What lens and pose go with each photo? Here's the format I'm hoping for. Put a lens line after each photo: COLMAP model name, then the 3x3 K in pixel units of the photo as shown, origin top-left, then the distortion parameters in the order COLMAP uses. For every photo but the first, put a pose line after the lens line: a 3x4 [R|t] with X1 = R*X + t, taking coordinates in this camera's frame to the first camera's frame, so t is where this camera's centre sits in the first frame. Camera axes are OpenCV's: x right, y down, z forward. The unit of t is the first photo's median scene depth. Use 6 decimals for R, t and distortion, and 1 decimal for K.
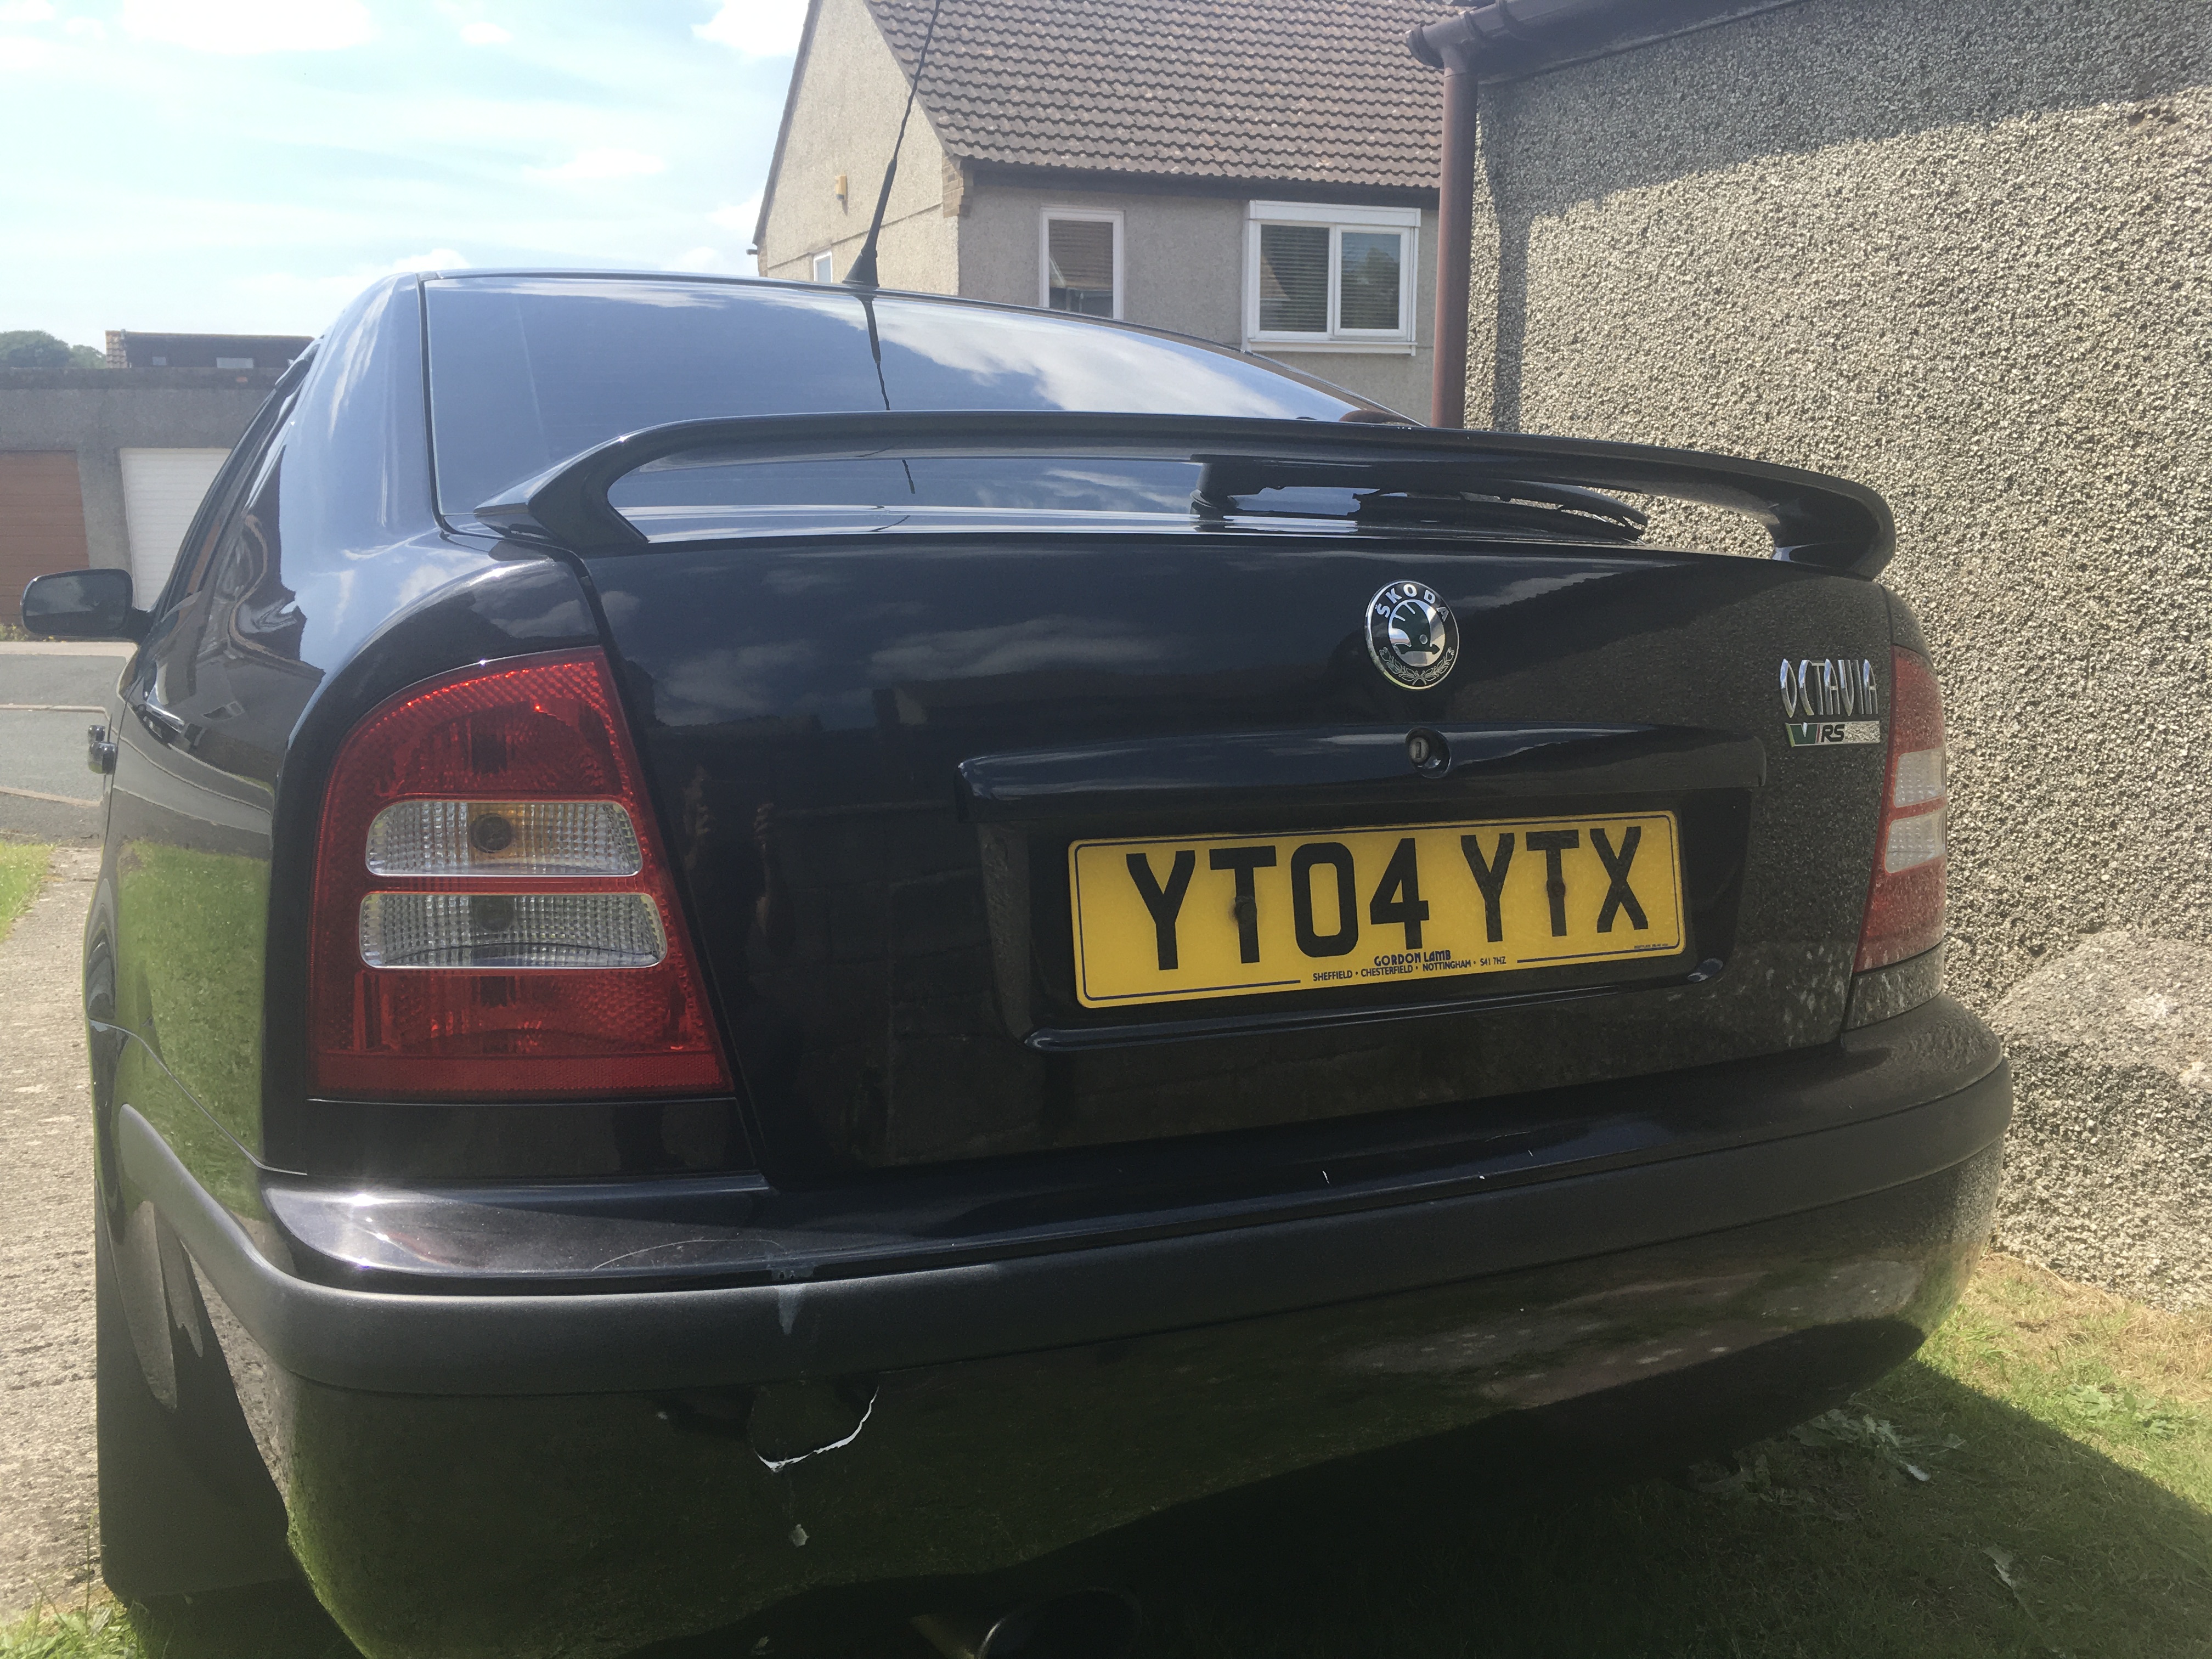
lens RADIAL K [[1926.1, 0, 1106.0], [0, 1926.1, 829.5], [0, 0, 1]] dist [0.076837, -0.130954]
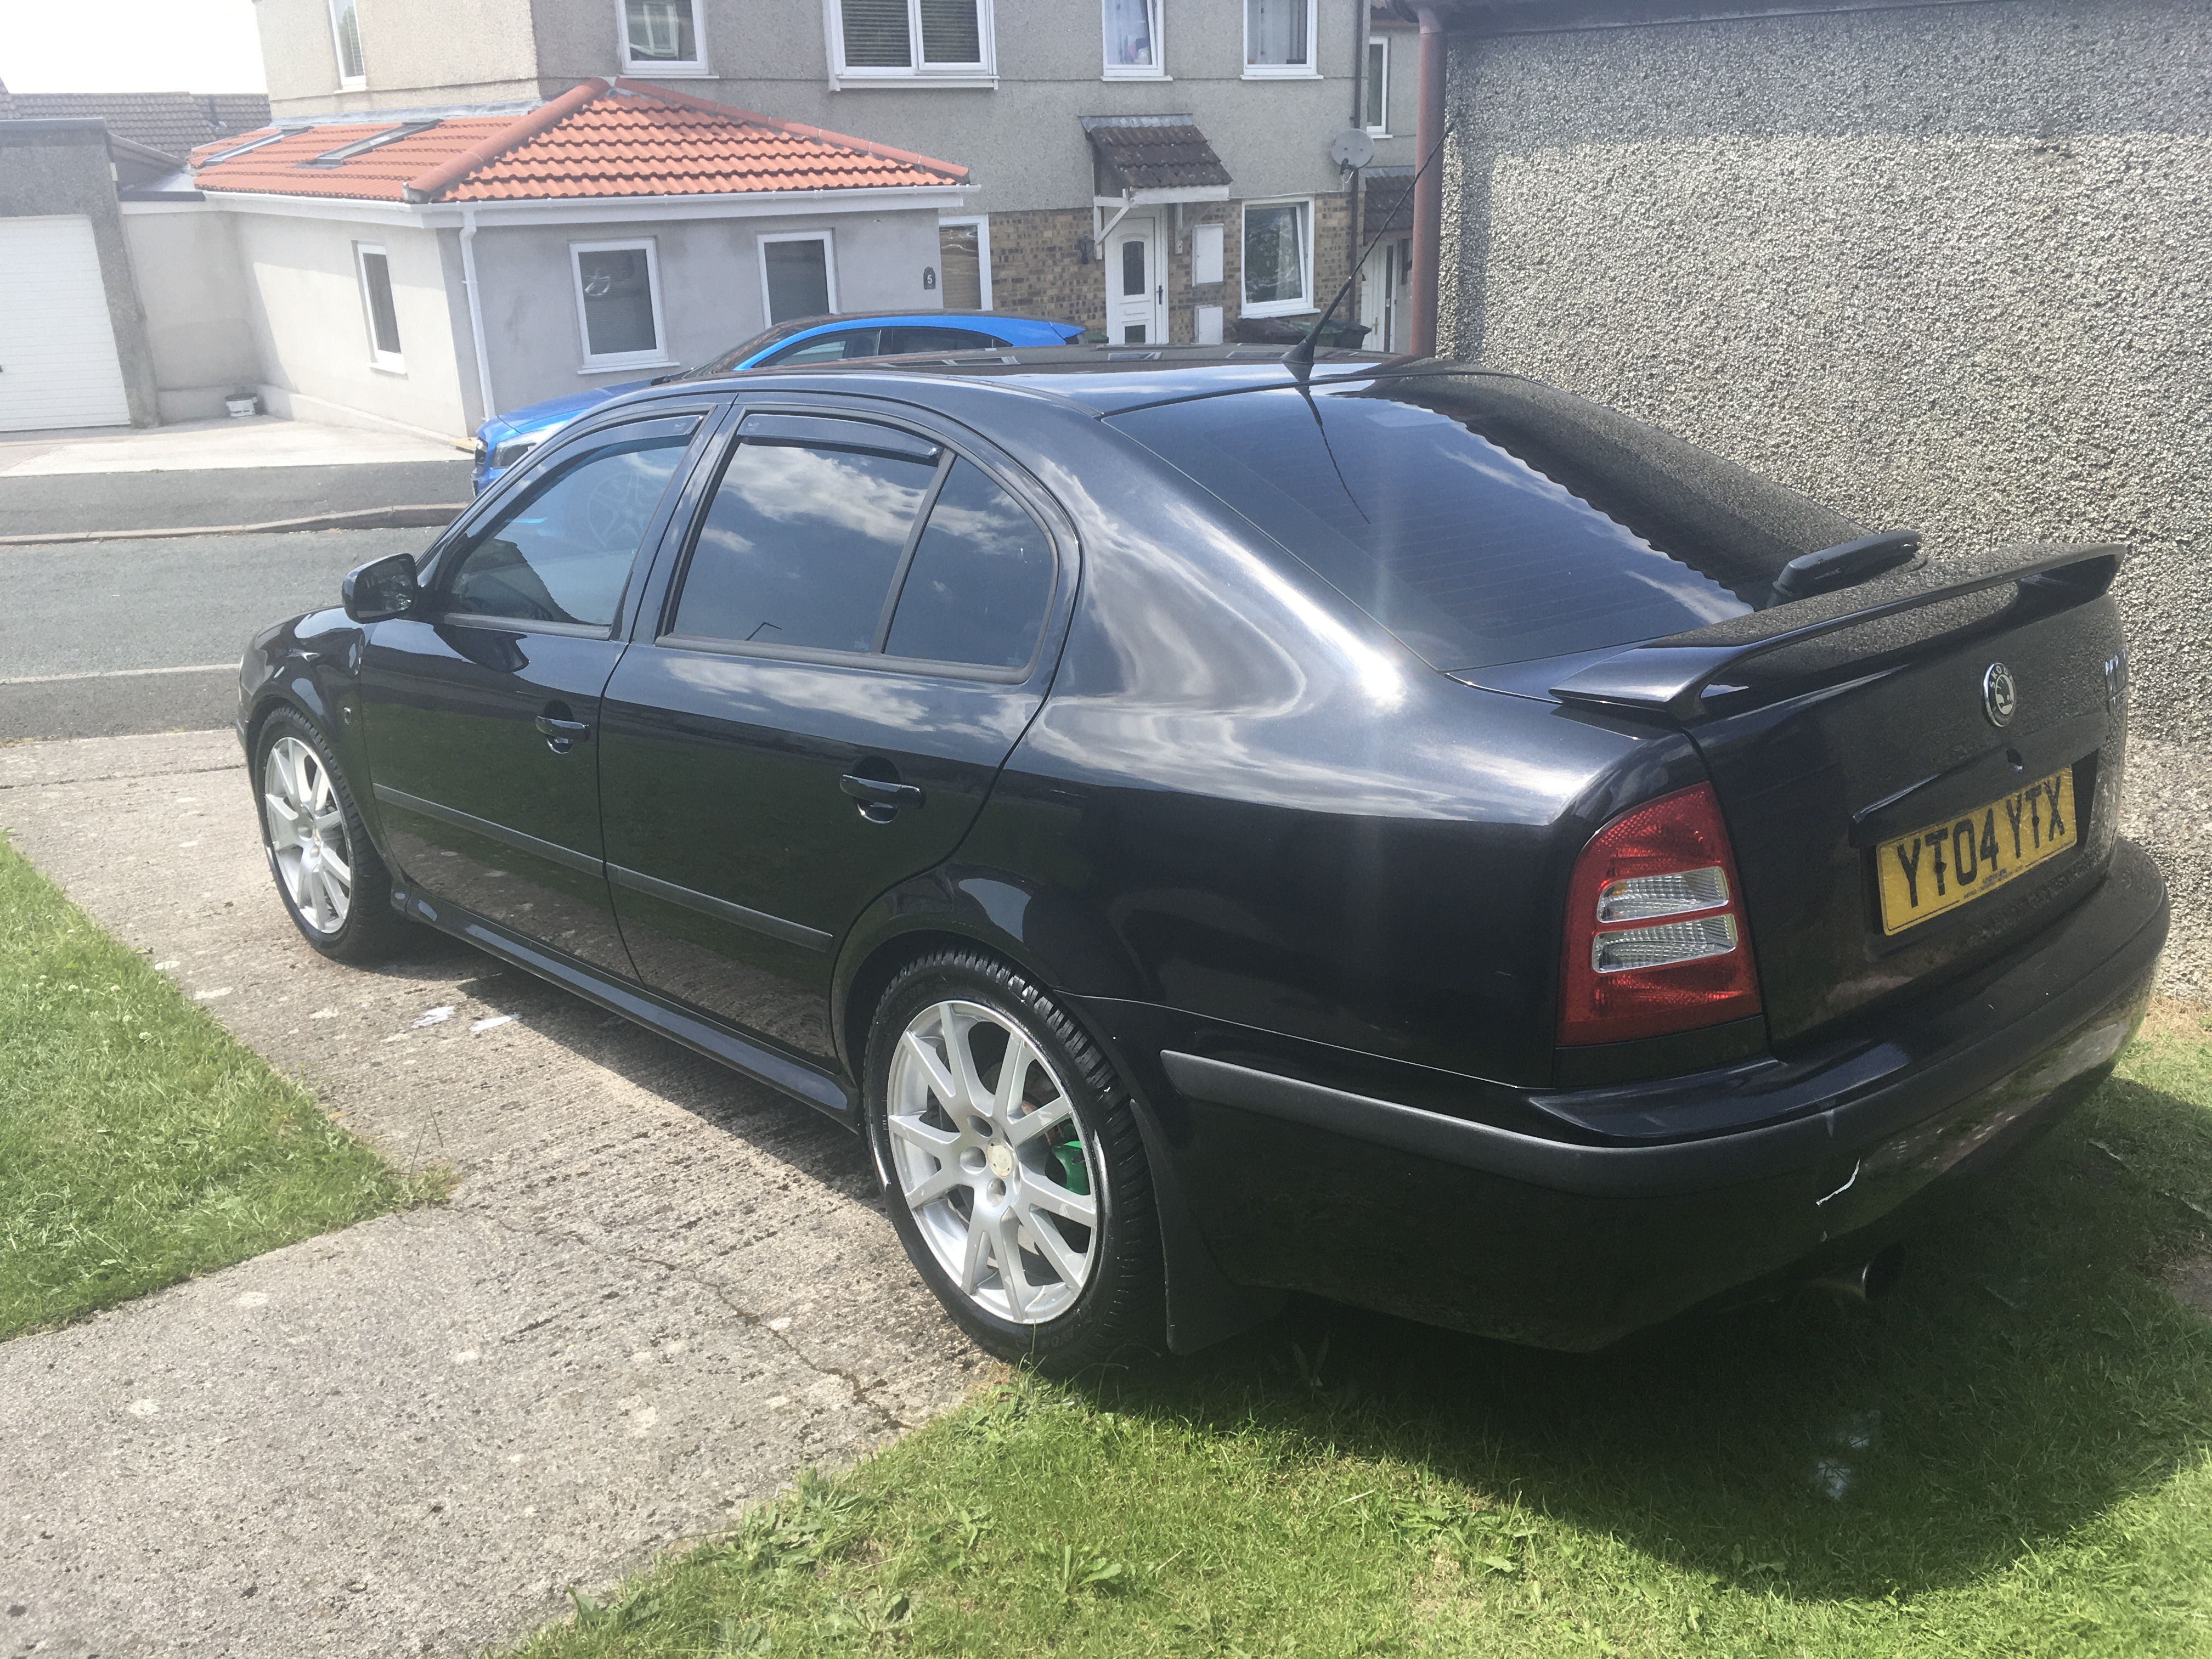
lens RADIAL K [[1933.4, 0, 1106.0], [0, 1933.4, 829.5], [0, 0, 1]] dist [0.095366, -0.168290]
pose [[0.961726, -0.113539, 0.249385, -0.465007], [0.074391, 0.984120, 0.161163, -0.141688], [-0.263723, -0.136442, 0.954900, -0.212214]]
